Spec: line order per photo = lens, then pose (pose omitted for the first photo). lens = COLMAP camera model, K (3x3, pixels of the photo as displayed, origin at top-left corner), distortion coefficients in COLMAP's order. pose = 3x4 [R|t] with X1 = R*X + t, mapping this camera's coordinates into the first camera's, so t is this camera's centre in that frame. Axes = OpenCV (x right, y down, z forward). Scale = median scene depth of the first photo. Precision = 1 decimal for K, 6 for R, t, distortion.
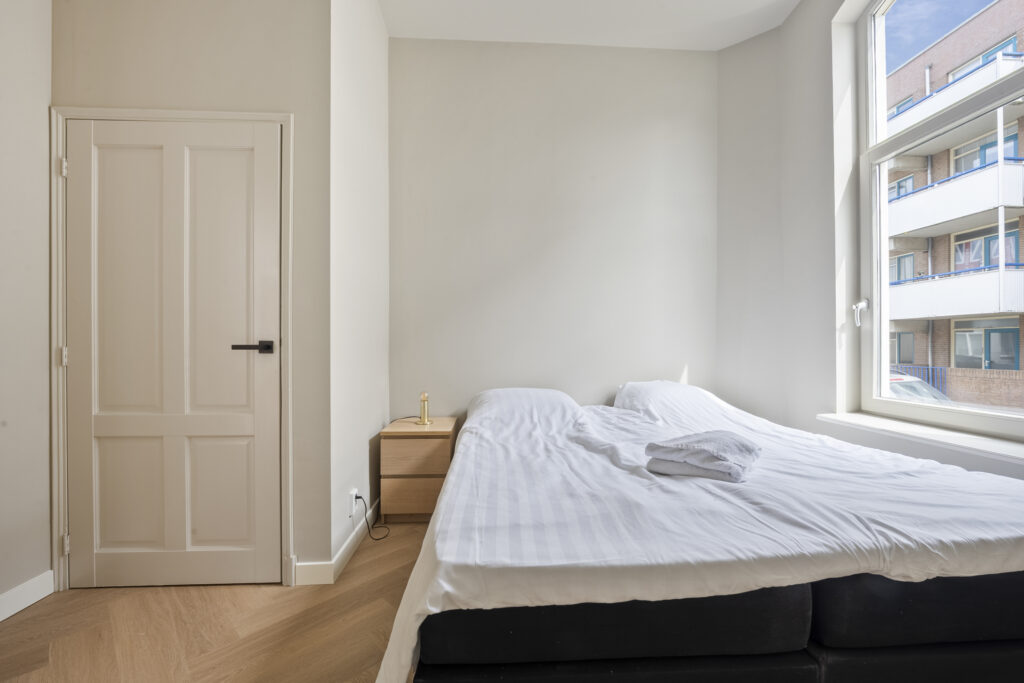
lens RADIAL K [[413.1, 0, 508.2], [0, 413.1, 340.6], [0, 0, 1]] dist [-0.001462, 0.000356]
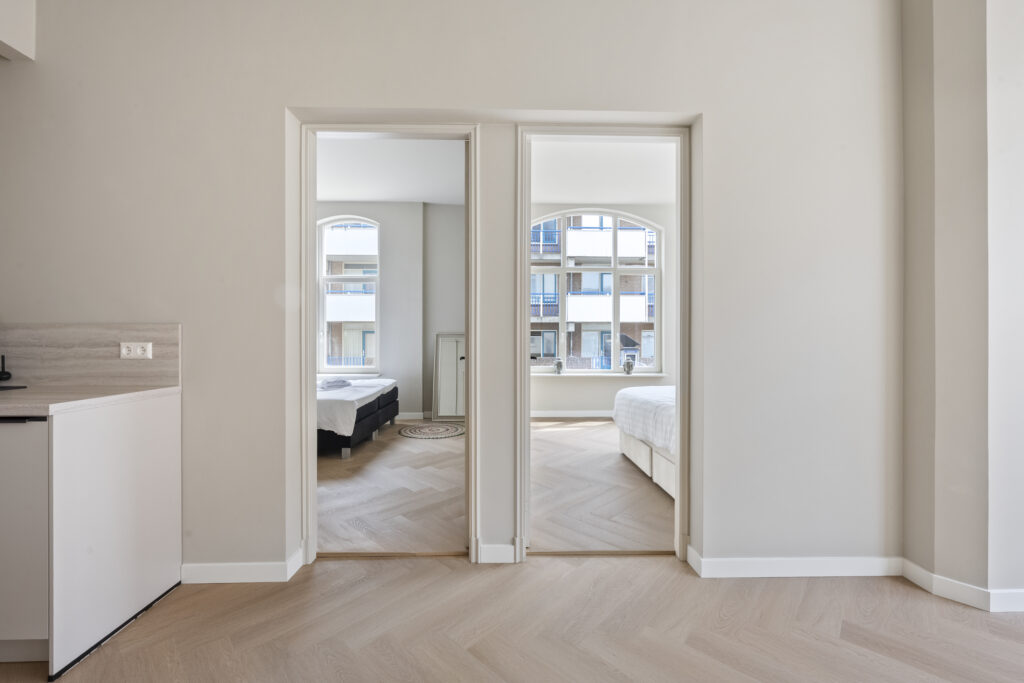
lens RADIAL K [[413.1, 0, 525.2], [0, 413.1, 343.8], [0, 0, 1]] dist [-0.001462, 0.000356]
pose [[0.021681, -0.010297, 0.999712, -3.305591], [-0.015973, 0.999816, 0.010645, -0.124020], [-0.999637, -0.016200, 0.021512, -0.710968]]
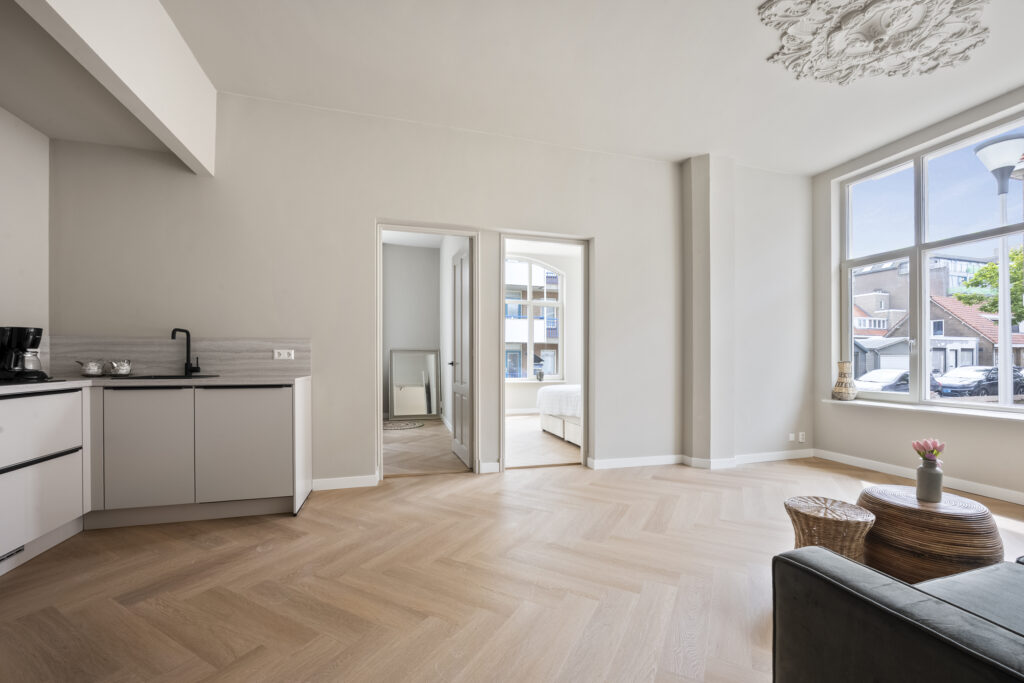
lens RADIAL K [[413.1, 0, 519.8], [0, 413.1, 364.4], [0, 0, 1]] dist [-0.001462, 0.000356]
pose [[-0.217930, -0.011569, 0.975896, -4.668430], [-0.018161, 0.999805, 0.007797, -0.044740], [-0.975795, -0.016024, -0.218098, -0.111704]]
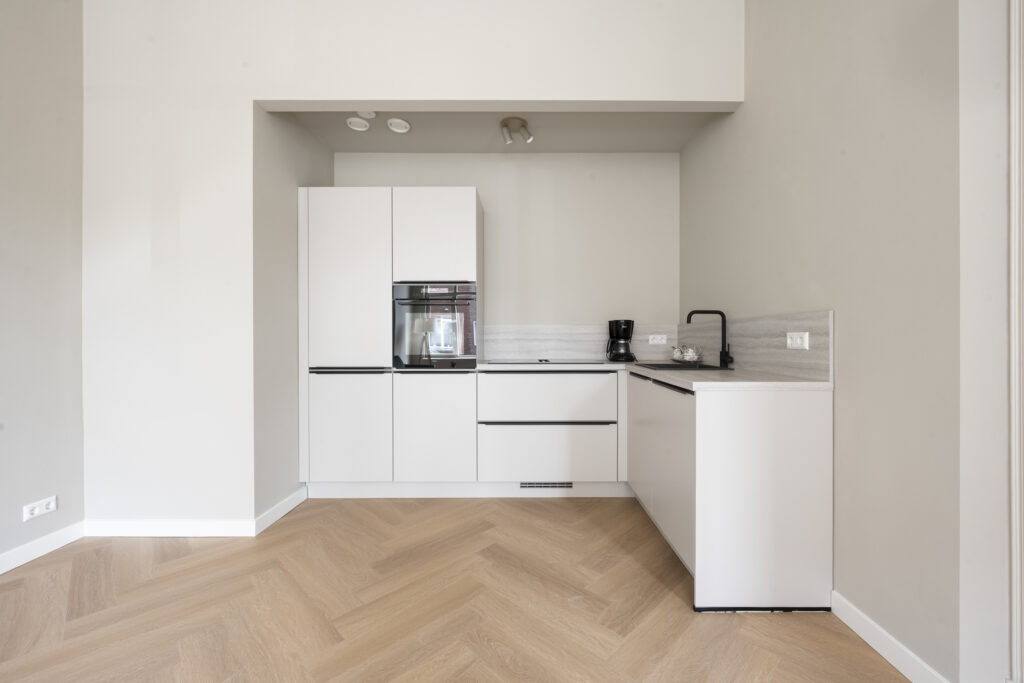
lens RADIAL K [[413.1, 0, 509.2], [0, 413.1, 336.6], [0, 0, 1]] dist [-0.001462, 0.000356]
pose [[0.997121, 0.001702, -0.075813, -2.727610], [-0.000892, 0.999942, 0.010704, -0.089358], [0.075827, -0.010606, 0.997065, -0.803812]]
